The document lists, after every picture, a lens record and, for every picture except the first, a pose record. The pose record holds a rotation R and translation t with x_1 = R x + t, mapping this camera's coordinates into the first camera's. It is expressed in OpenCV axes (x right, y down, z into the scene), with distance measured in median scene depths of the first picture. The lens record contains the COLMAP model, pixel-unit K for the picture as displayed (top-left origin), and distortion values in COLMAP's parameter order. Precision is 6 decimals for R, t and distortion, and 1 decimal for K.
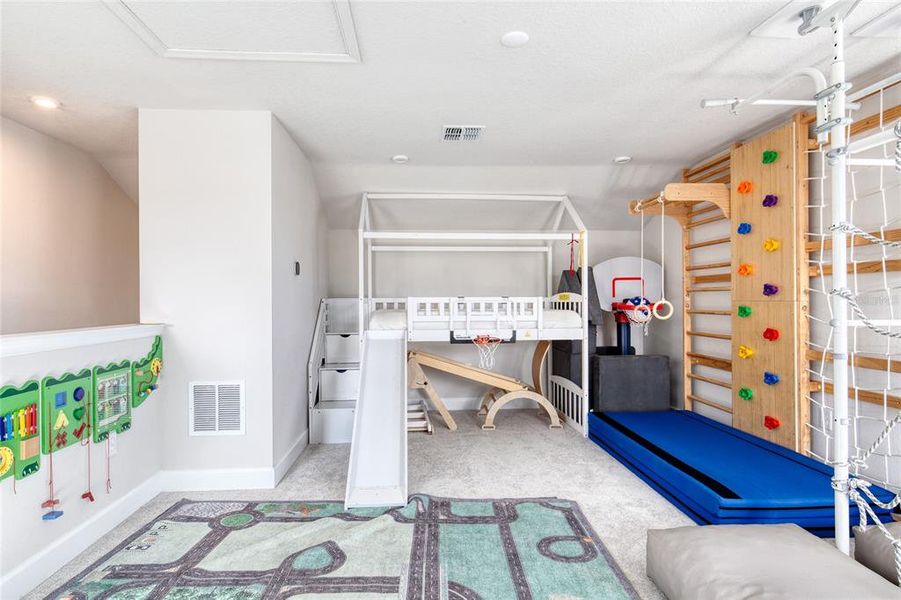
lens RADIAL K [[472.7, 0, 465.4], [0, 472.7, 300.5], [0, 0, 1]] dist [-0.001647, -0.000065]
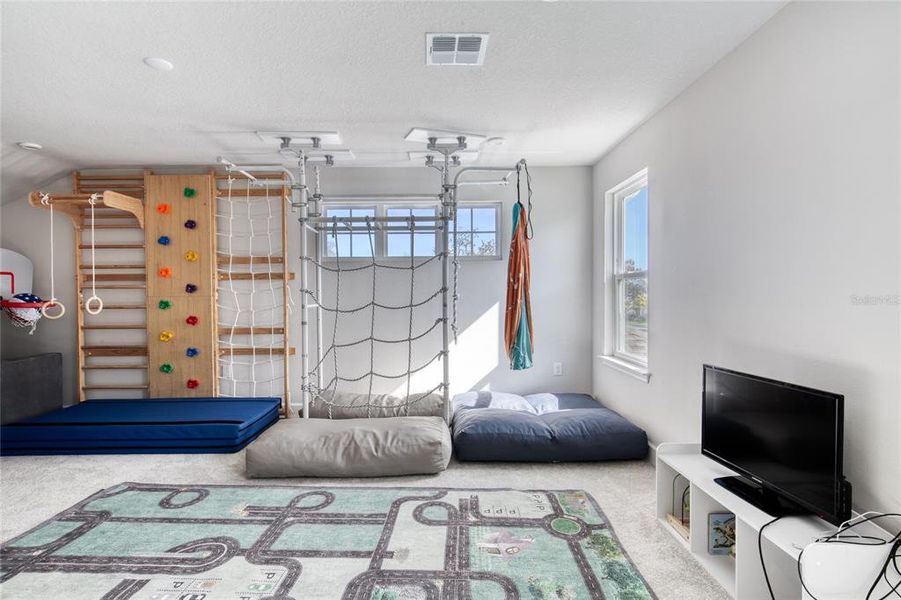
lens RADIAL K [[418.0, 0, 442.4], [0, 418.0, 301.3], [0, 0, 1]] dist [-0.001731, 0.000483]
pose [[0.099760, -0.017609, 0.994856, -0.724824], [0.008133, 0.999824, 0.016881, 0.001049], [-0.994978, 0.006408, 0.099885, 0.202787]]
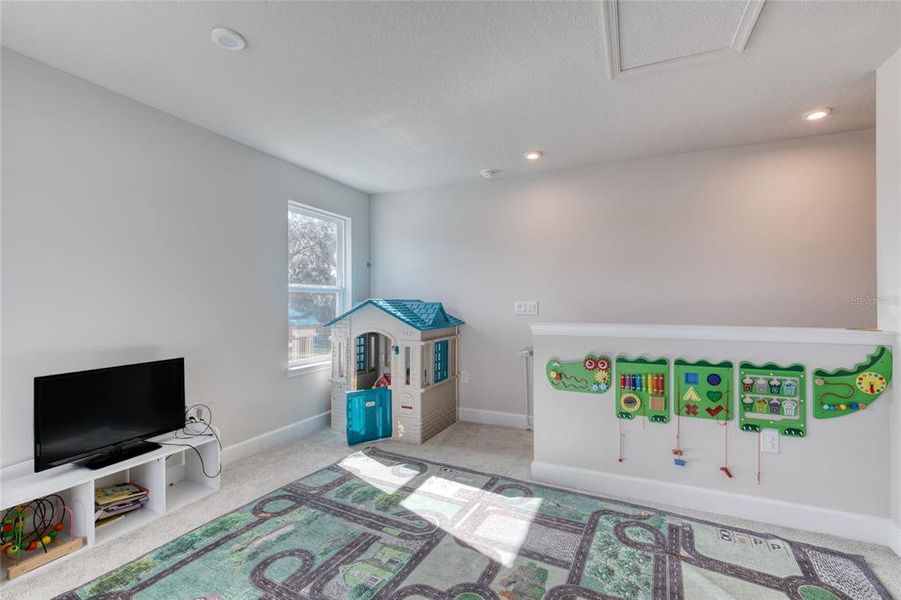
lens RADIAL K [[418.0, 0, 442.4], [0, 418.0, 301.3], [0, 0, 1]] dist [-0.001731, 0.000483]
pose [[-0.533185, -0.004452, -0.845987, 0.370209], [-0.002878, 0.999990, -0.003449, 0.004188], [0.845994, 0.000596, -0.533192, 0.812853]]
